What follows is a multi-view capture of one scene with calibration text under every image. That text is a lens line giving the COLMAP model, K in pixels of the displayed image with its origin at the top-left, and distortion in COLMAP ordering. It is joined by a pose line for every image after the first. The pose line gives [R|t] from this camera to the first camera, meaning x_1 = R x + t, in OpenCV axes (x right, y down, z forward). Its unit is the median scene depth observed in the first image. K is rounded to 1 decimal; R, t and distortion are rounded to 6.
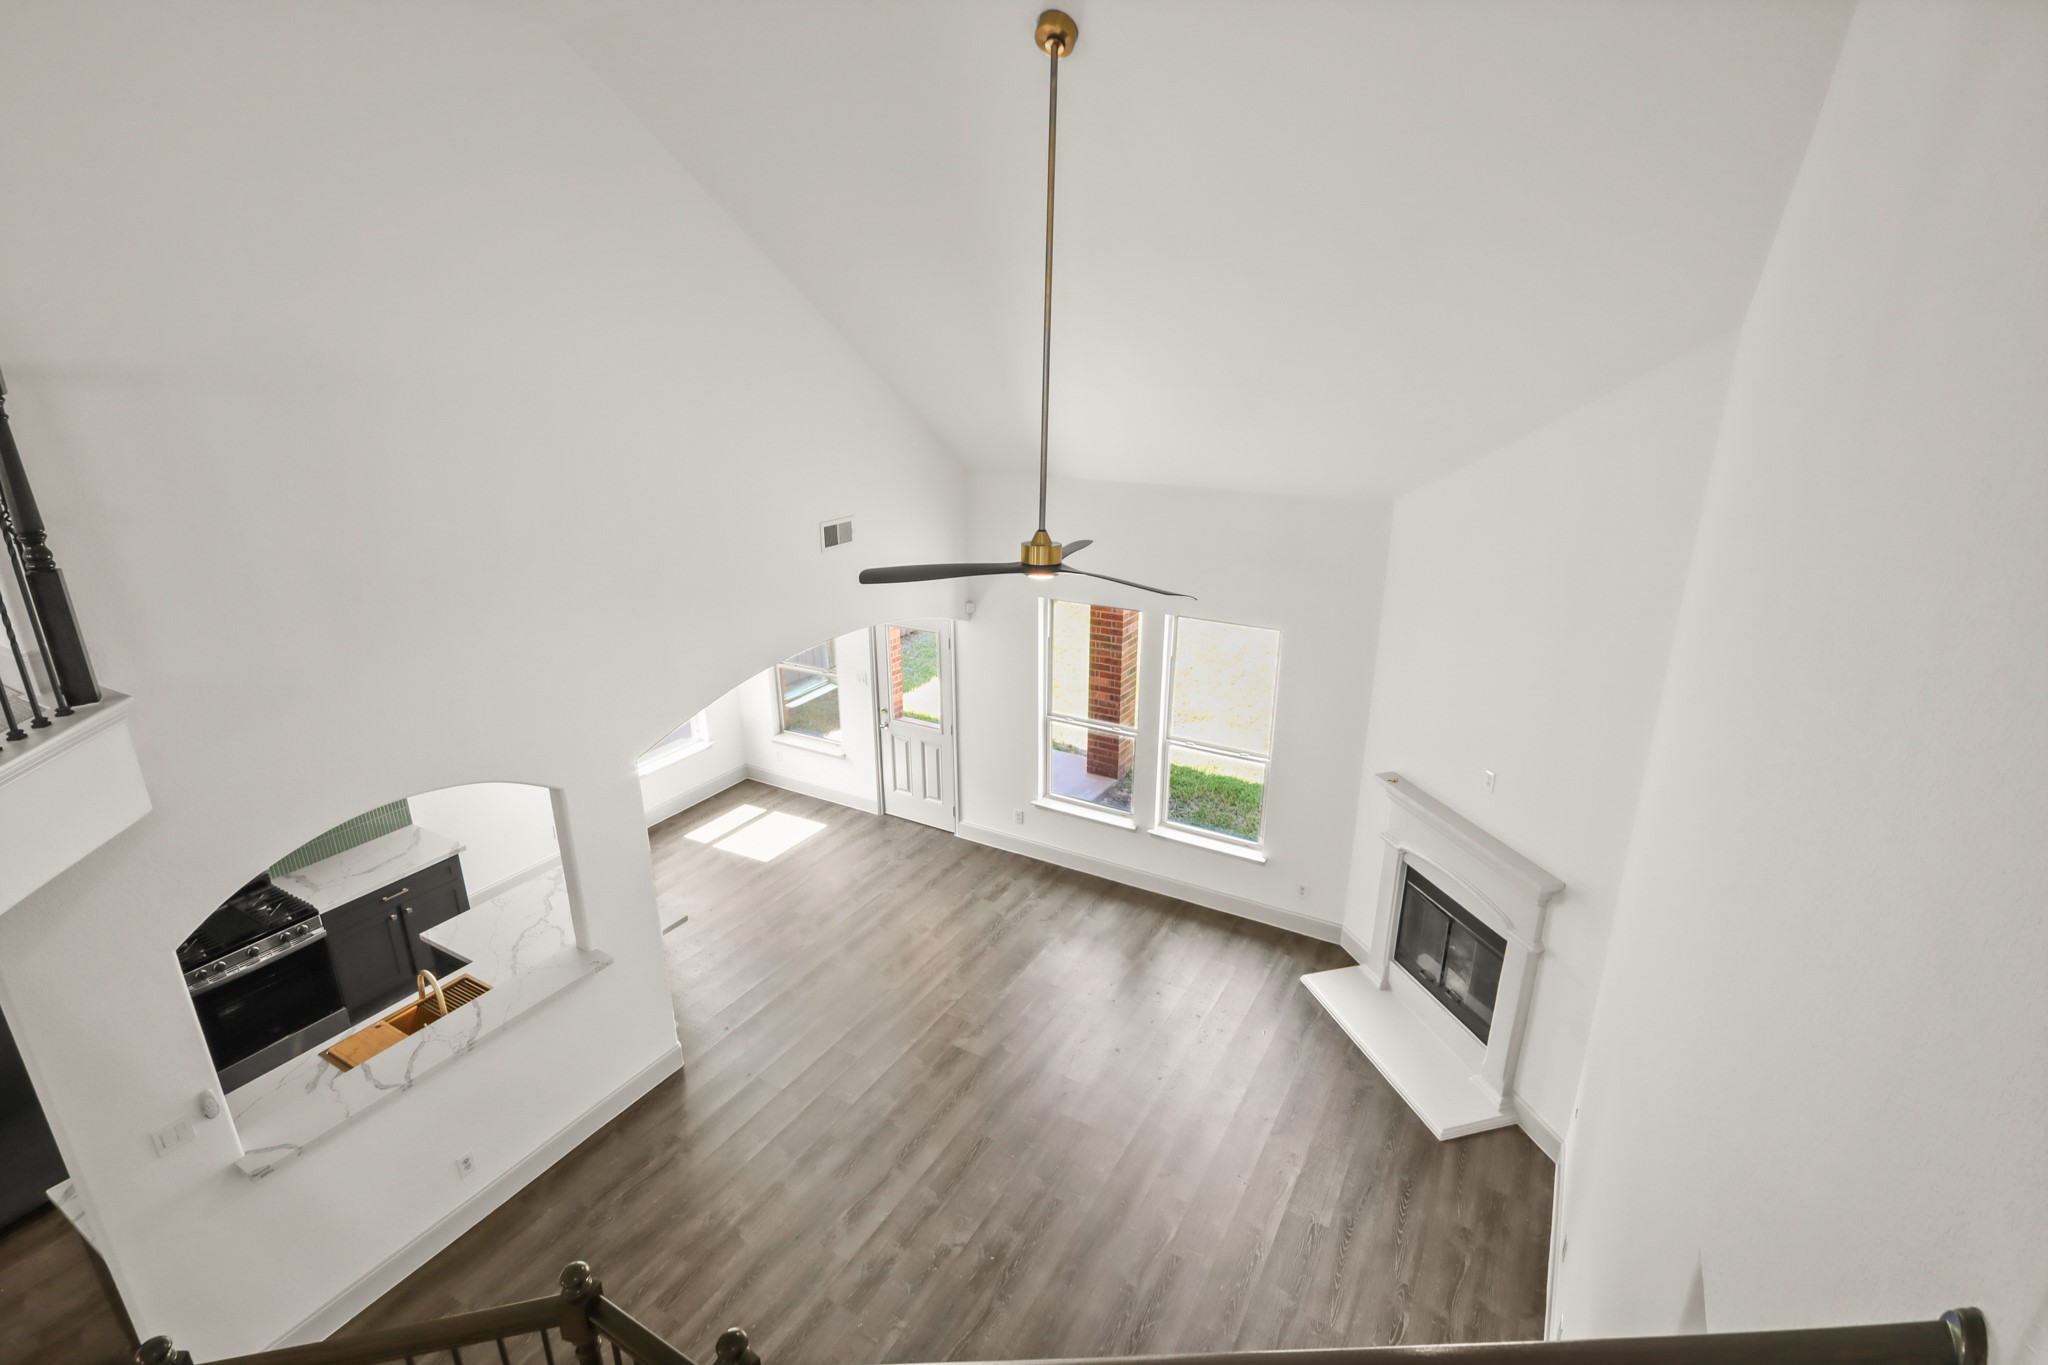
lens RADIAL K [[960.8, 0, 1024.0], [0, 960.8, 682.5], [0, 0, 1]] dist [-0.030505, -0.000050]
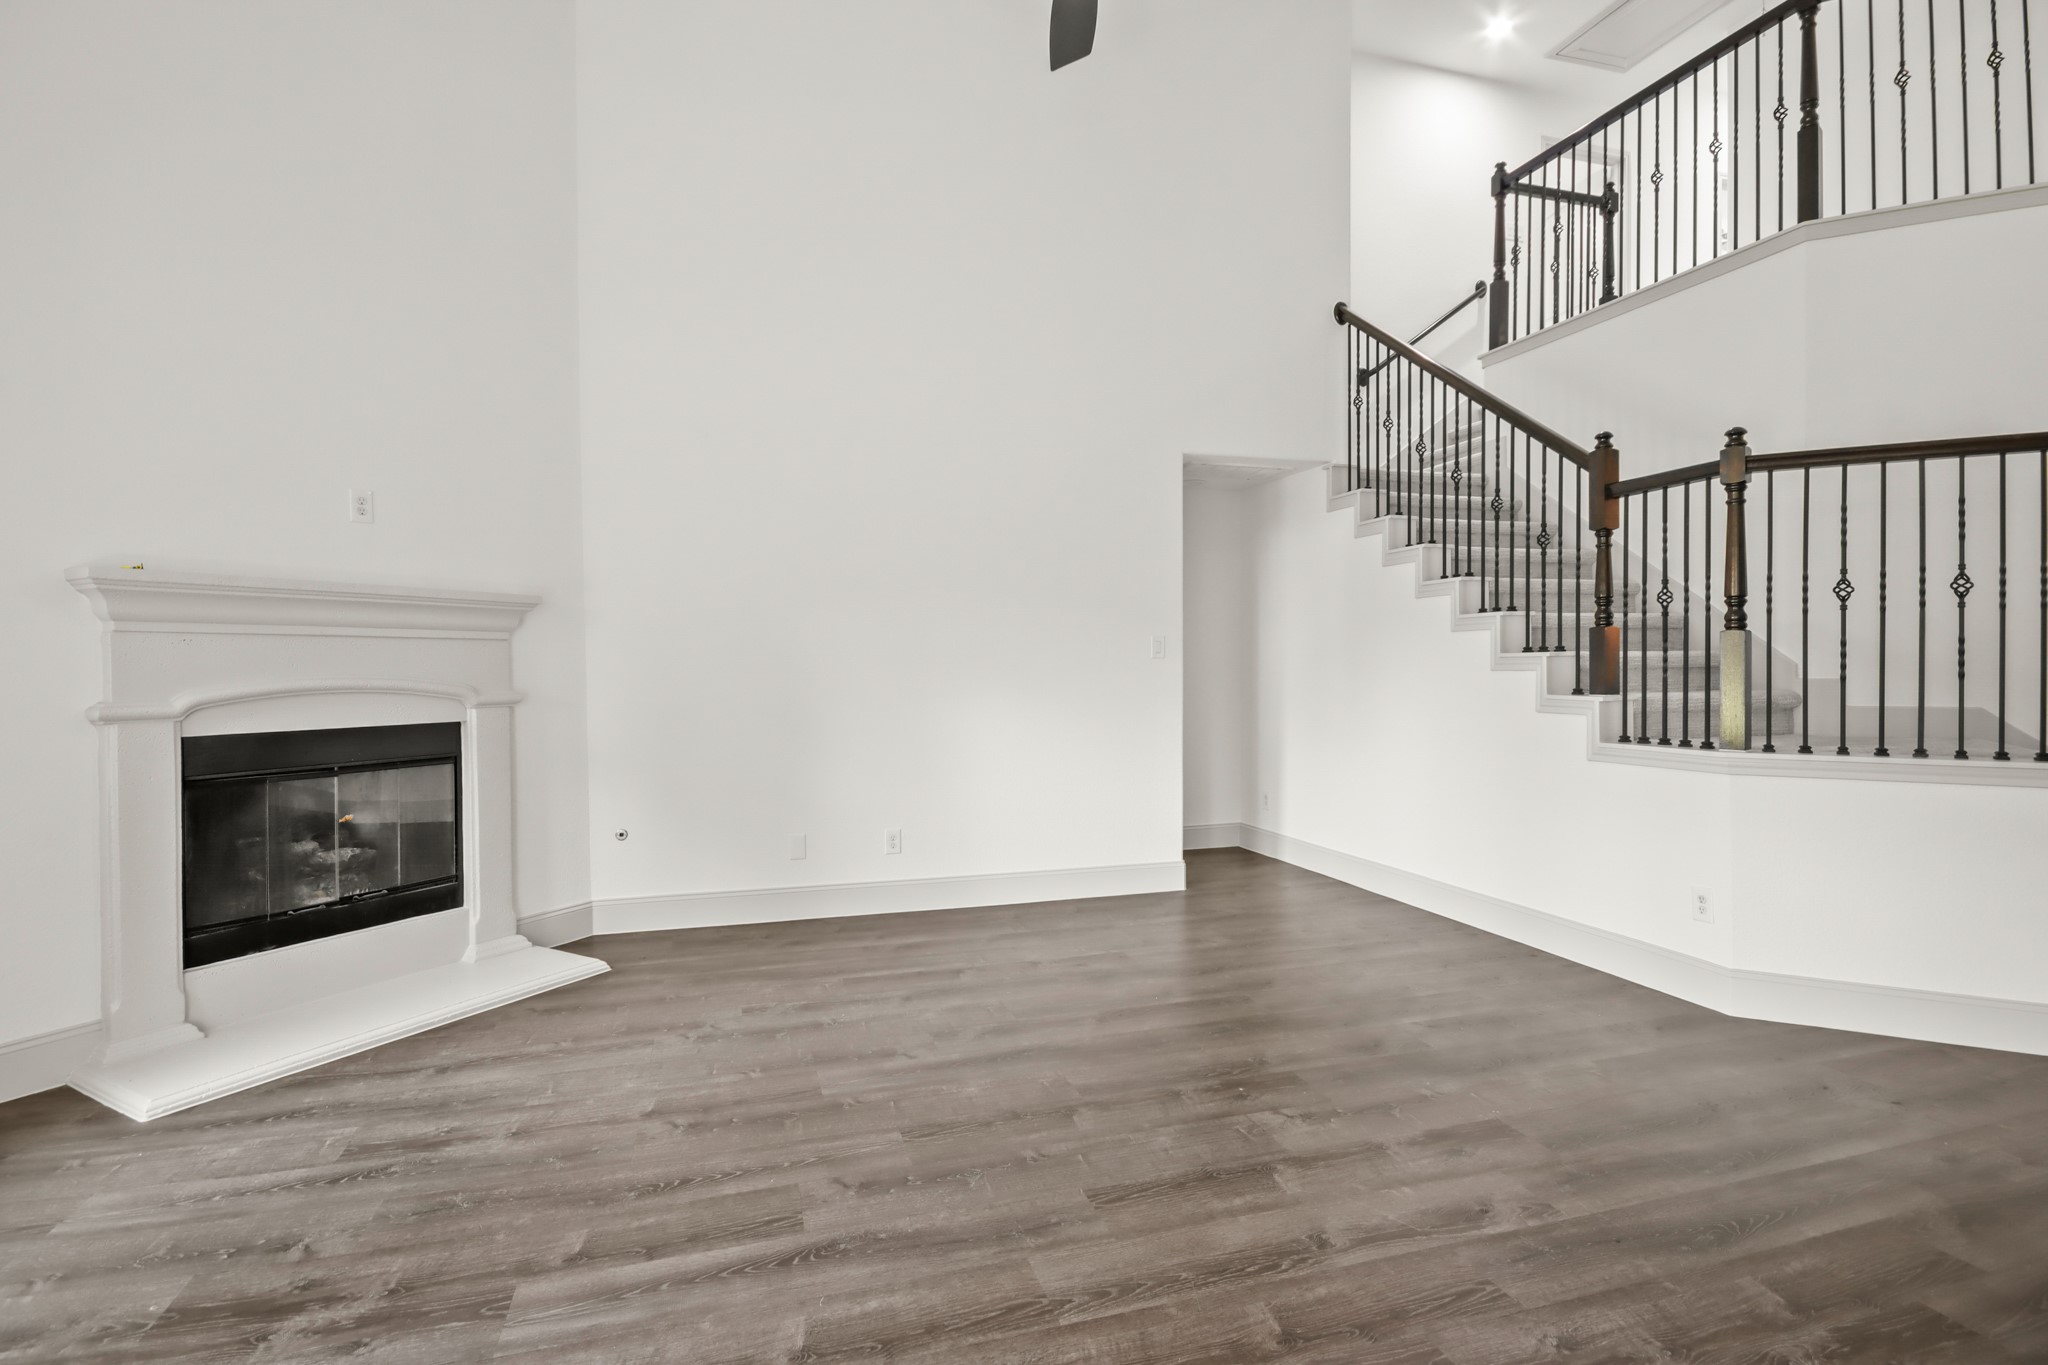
lens RADIAL K [[960.8, 0, 1024.0], [0, 960.8, 682.5], [0, 0, 1]] dist [-0.030505, -0.000050]
pose [[-0.733389, -0.011736, 0.679708, -0.284144], [0.222283, 0.940751, 0.256081, 0.151291], [-0.642441, 0.338895, -0.687328, 1.187668]]
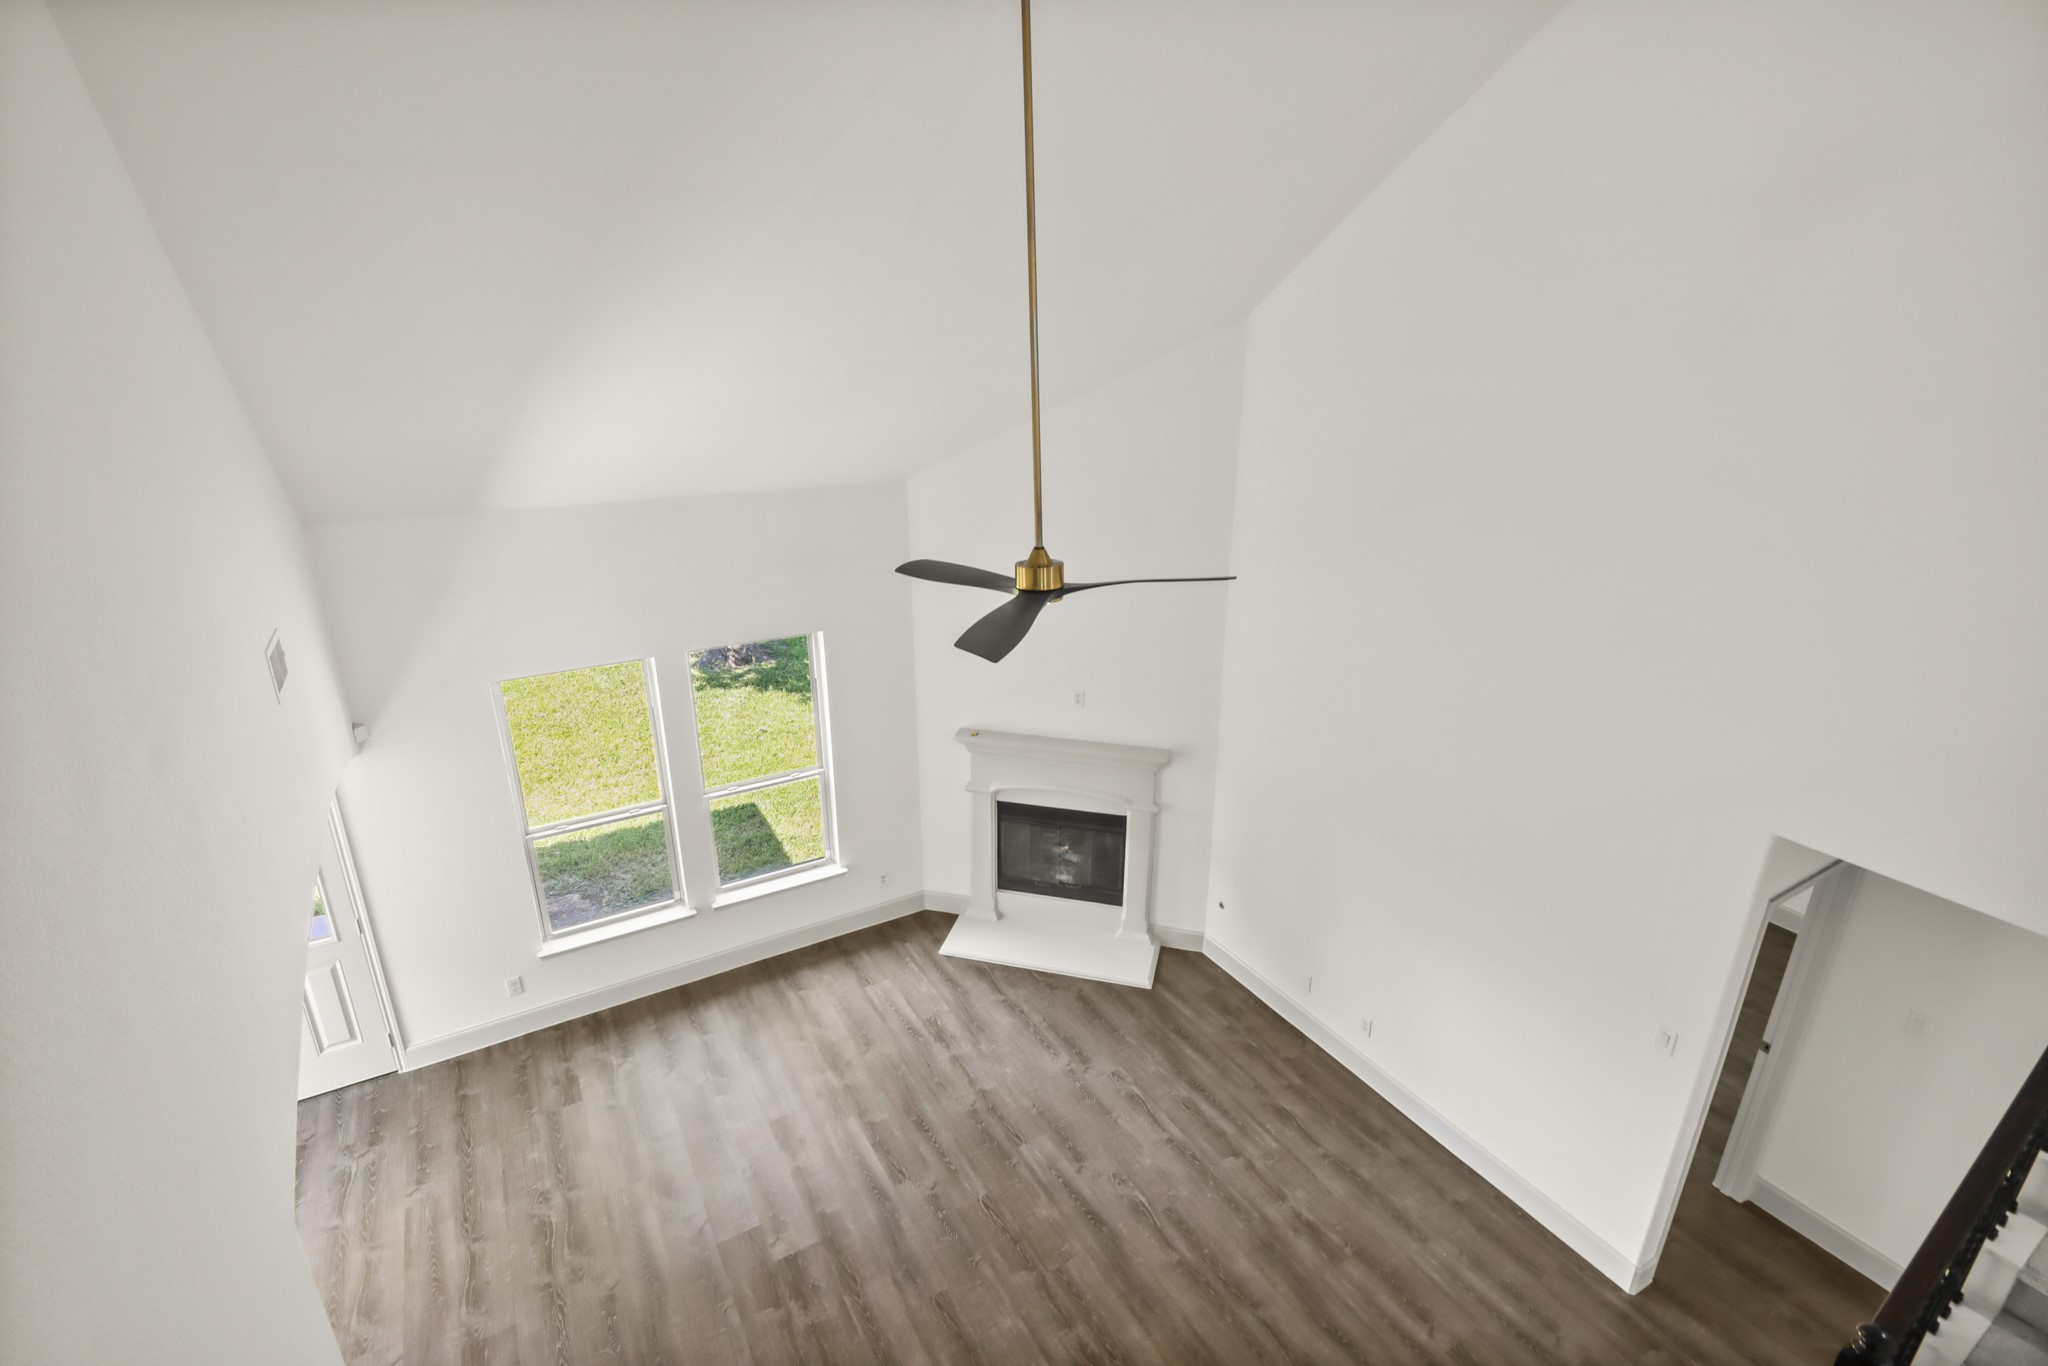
lens RADIAL K [[933.7, 0, 1038.5], [0, 933.7, 680.2], [0, 0, 1]] dist [-0.014674, 0.000276]
pose [[0.484076, -0.294735, 0.823894, -0.484642], [0.277854, 0.944610, 0.174668, -0.134989], [-0.829739, 0.144369, 0.539157, 0.406965]]
